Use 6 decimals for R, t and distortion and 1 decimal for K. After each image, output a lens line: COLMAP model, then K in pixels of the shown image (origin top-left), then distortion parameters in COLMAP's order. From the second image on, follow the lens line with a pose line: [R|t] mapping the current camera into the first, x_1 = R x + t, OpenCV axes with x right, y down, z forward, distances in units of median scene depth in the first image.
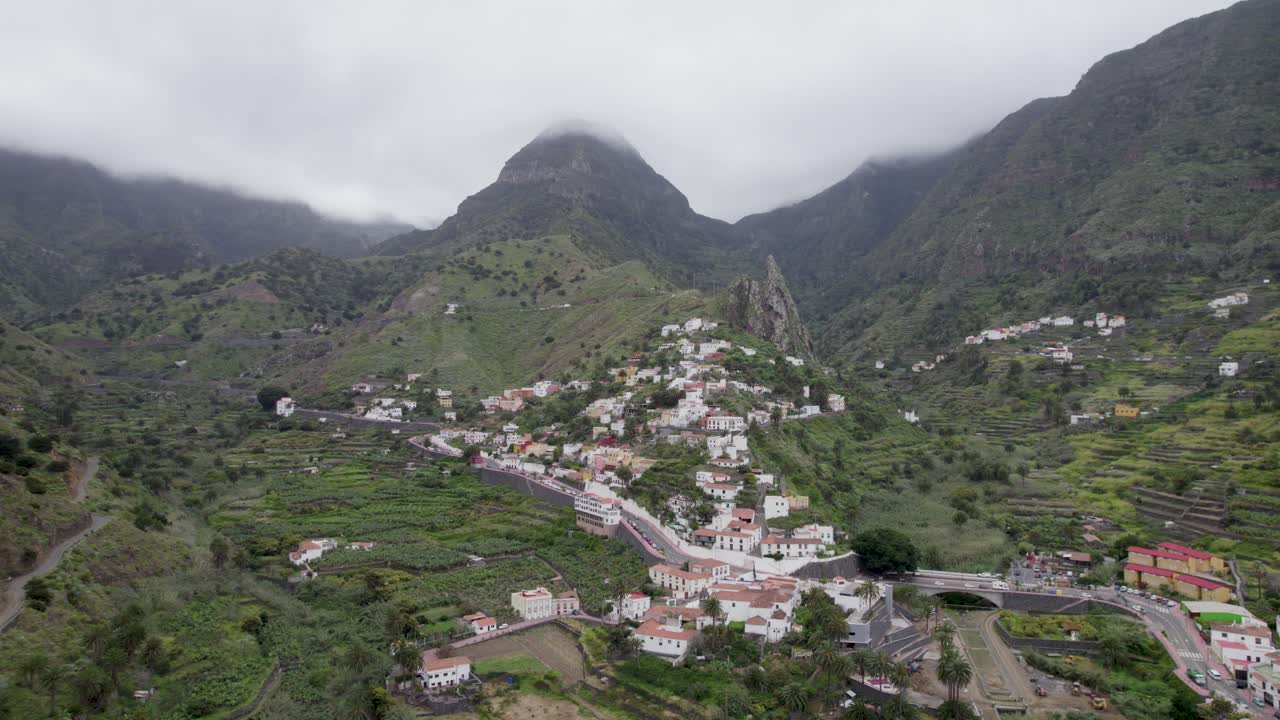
lens RADIAL K [[795.7, 0, 632.4], [0, 795.7, 380.3], [0, 0, 1]] dist [-0.076850, 0.055768]
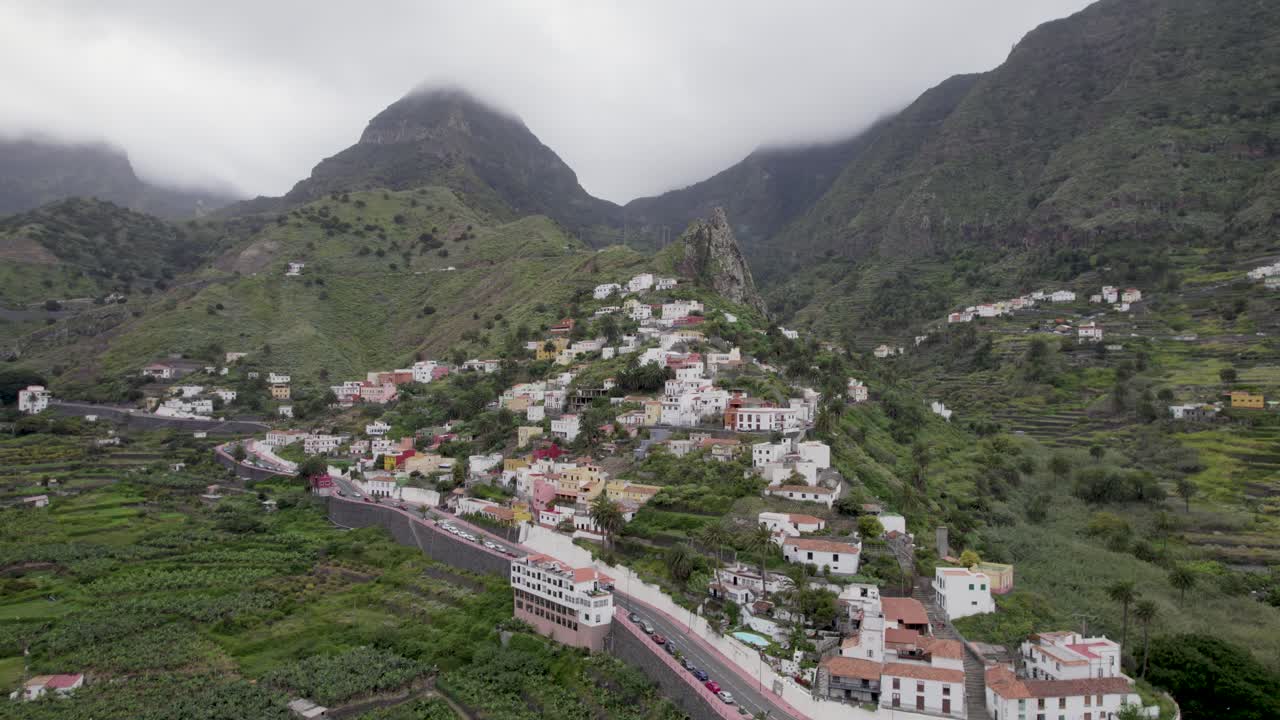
lens RADIAL K [[795.7, 0, 632.4], [0, 795.7, 380.3], [0, 0, 1]] dist [-0.076850, 0.055768]
pose [[0.986309, 0.002228, 0.164893, -0.043208], [-0.002744, 0.999992, 0.002903, 0.014160], [-0.164886, -0.003315, 0.986307, 0.259065]]
